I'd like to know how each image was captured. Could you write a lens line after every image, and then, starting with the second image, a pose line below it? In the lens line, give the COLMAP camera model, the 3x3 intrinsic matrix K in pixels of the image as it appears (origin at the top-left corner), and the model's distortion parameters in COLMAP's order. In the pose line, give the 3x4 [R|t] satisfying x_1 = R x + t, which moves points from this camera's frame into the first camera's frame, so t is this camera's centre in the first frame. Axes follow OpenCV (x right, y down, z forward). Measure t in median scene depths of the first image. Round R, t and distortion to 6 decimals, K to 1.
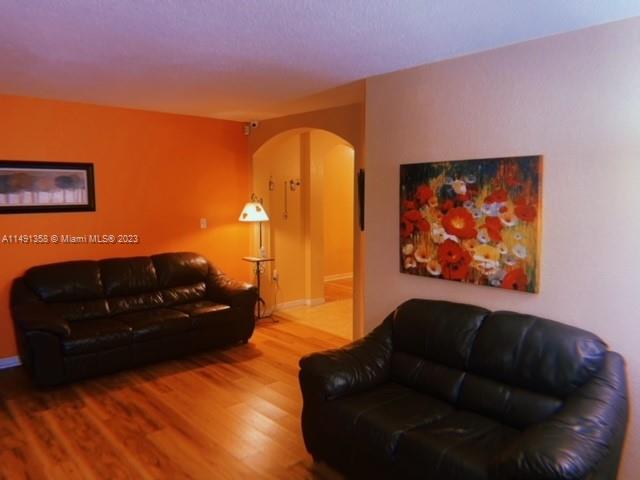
lens RADIAL K [[490.2, 0, 320.0], [0, 490.2, 240.0], [0, 0, 1]] dist [-0.005310, -0.003599]
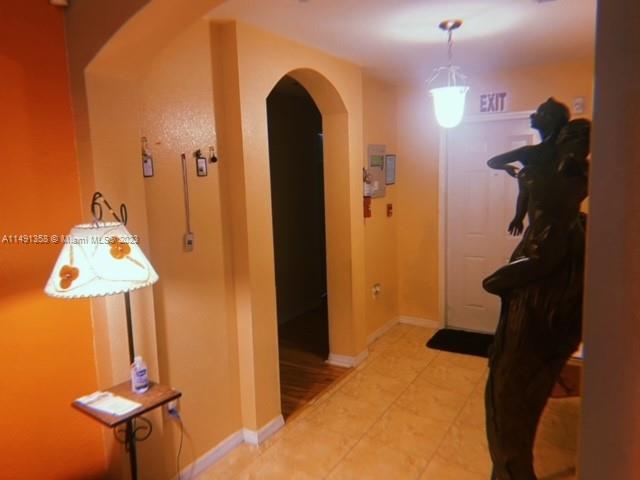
lens RADIAL K [[490.2, 0, 320.0], [0, 490.2, 240.0], [0, 0, 1]] dist [-0.005310, -0.003599]
pose [[0.955724, -0.059031, 0.288284, -0.089704], [0.046849, 0.997700, 0.048983, -0.071001], [-0.290512, -0.033308, 0.956291, 0.649822]]
